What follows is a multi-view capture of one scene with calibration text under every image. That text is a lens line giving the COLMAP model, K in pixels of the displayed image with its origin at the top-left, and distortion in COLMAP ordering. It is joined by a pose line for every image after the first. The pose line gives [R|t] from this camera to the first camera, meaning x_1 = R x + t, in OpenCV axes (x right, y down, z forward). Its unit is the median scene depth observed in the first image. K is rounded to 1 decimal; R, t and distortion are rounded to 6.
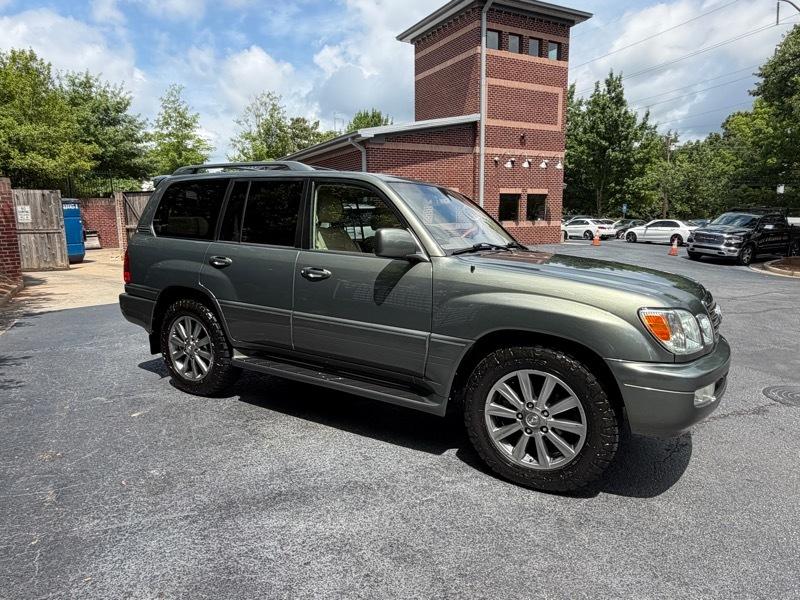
lens RADIAL K [[503.0, 0, 395.5], [0, 503.0, 302.2], [0, 0, 1]] dist [-0.003618, 0.002951]
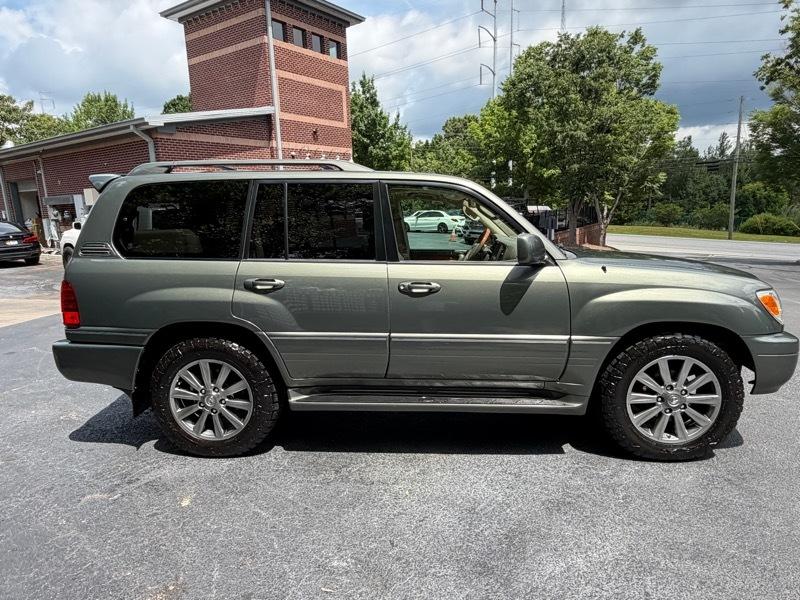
lens RADIAL K [[503.0, 0, 395.2], [0, 503.0, 302.9], [0, 0, 1]] dist [-0.003618, 0.002951]
pose [[0.888136, -0.109959, 0.446233, -0.104197], [0.104342, 0.993844, 0.037229, -0.011992], [-0.447580, 0.013497, 0.894142, 0.038810]]
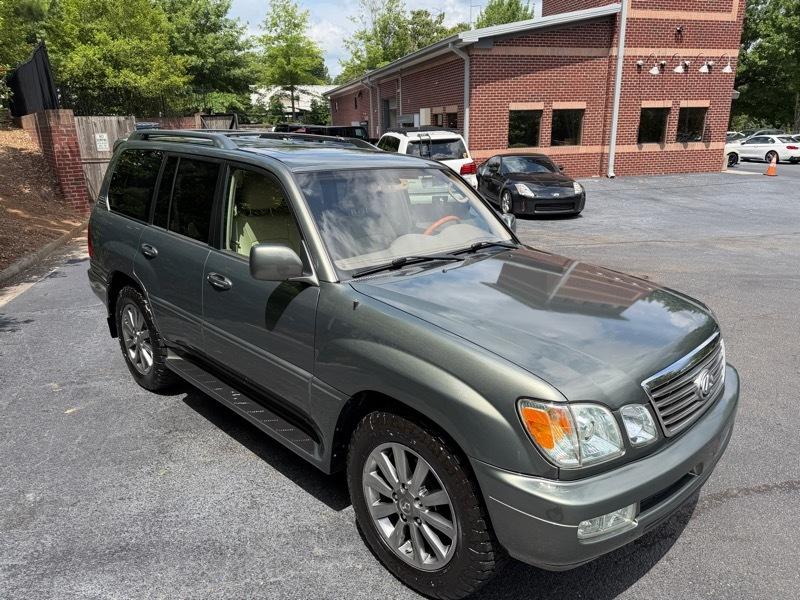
lens RADIAL K [[558.5, 0, 407.8], [0, 558.5, 301.4], [0, 0, 1]] dist [0.030284, -0.037813]
pose [[0.975599, 0.061046, -0.210901, 0.061628], [-0.031933, 0.989808, 0.138783, -0.028931], [0.217224, -0.128662, 0.967605, 0.026335]]
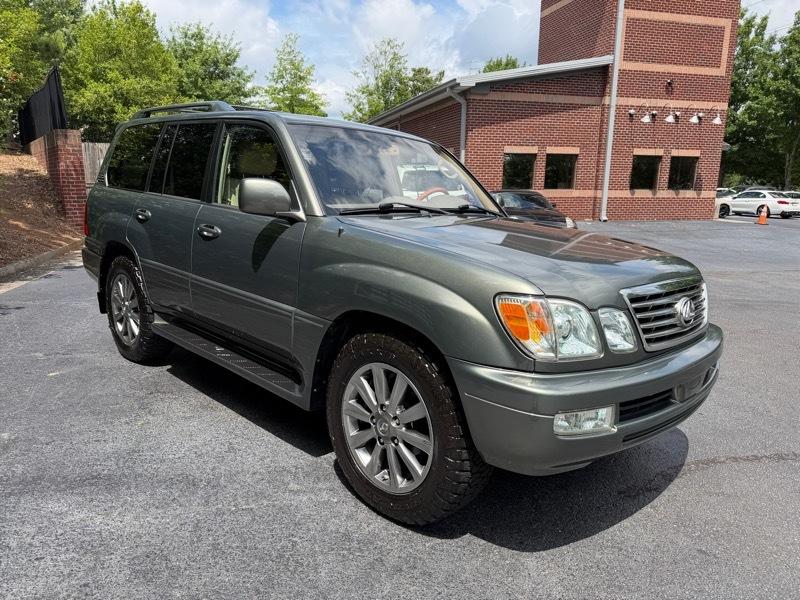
lens RADIAL K [[558.5, 0, 399.5], [0, 558.5, 305.8], [0, 0, 1]] dist [0.030284, -0.037813]
pose [[0.972664, 0.072125, -0.220732, 0.066224], [-0.061235, 0.996563, 0.055797, -0.000684], [0.223998, -0.040755, 0.973737, 0.023384]]
